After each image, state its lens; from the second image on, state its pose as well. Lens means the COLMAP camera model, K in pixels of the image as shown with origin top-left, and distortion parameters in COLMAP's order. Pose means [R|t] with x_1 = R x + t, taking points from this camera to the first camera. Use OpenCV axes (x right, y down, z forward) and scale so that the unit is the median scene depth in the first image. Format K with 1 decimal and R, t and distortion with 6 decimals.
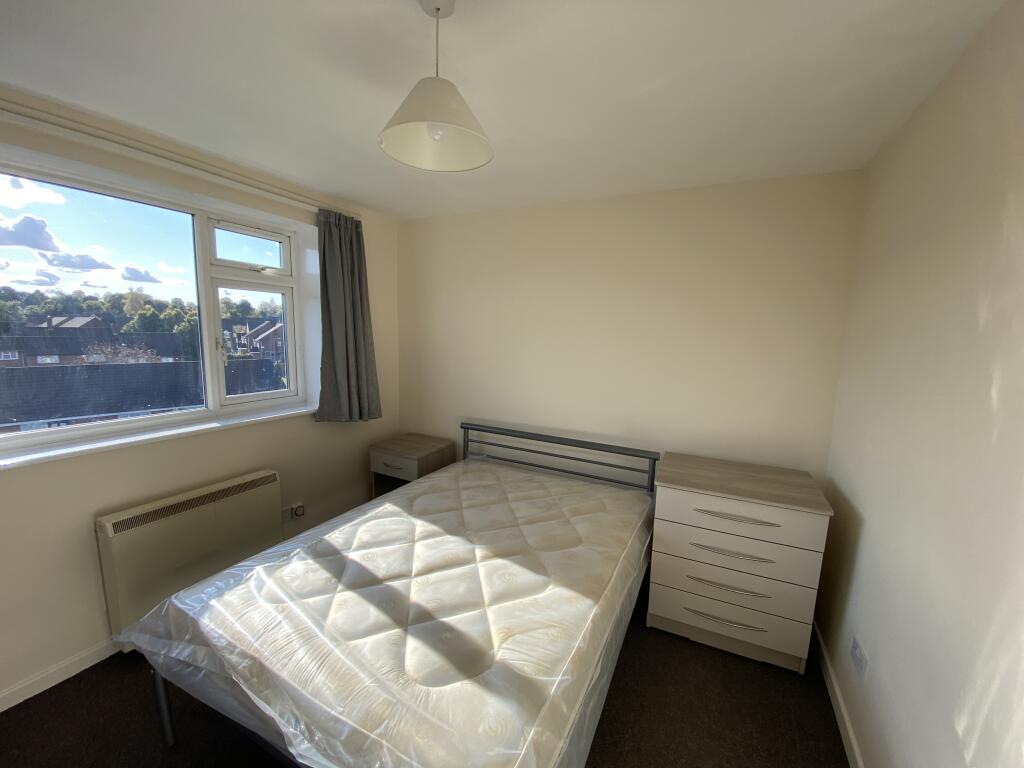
lens RADIAL K [[424.2, 0, 509.3], [0, 424.2, 389.8], [0, 0, 1]] dist [-0.001872, -0.000273]
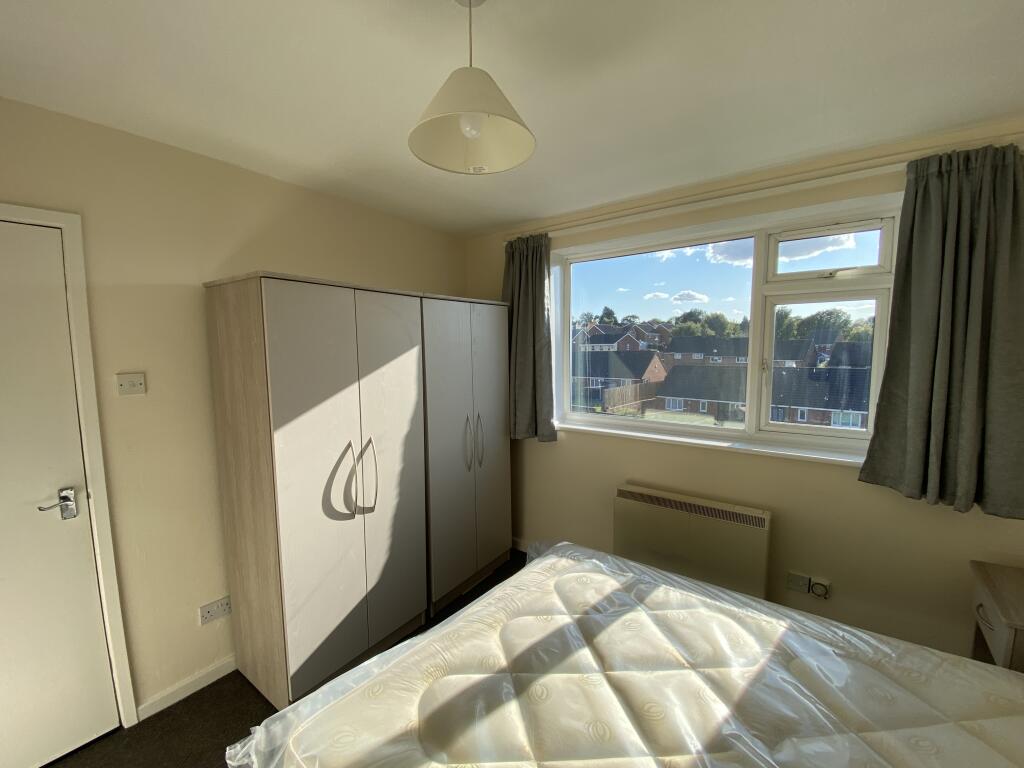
lens RADIAL K [[424.2, 0, 509.3], [0, 424.2, 389.8], [0, 0, 1]] dist [-0.001872, -0.000273]
pose [[-0.173964, 0.083811, -0.981179, 0.423850], [-0.128420, 0.985932, 0.106986, -0.099718], [0.976342, 0.144615, -0.160754, 0.737300]]
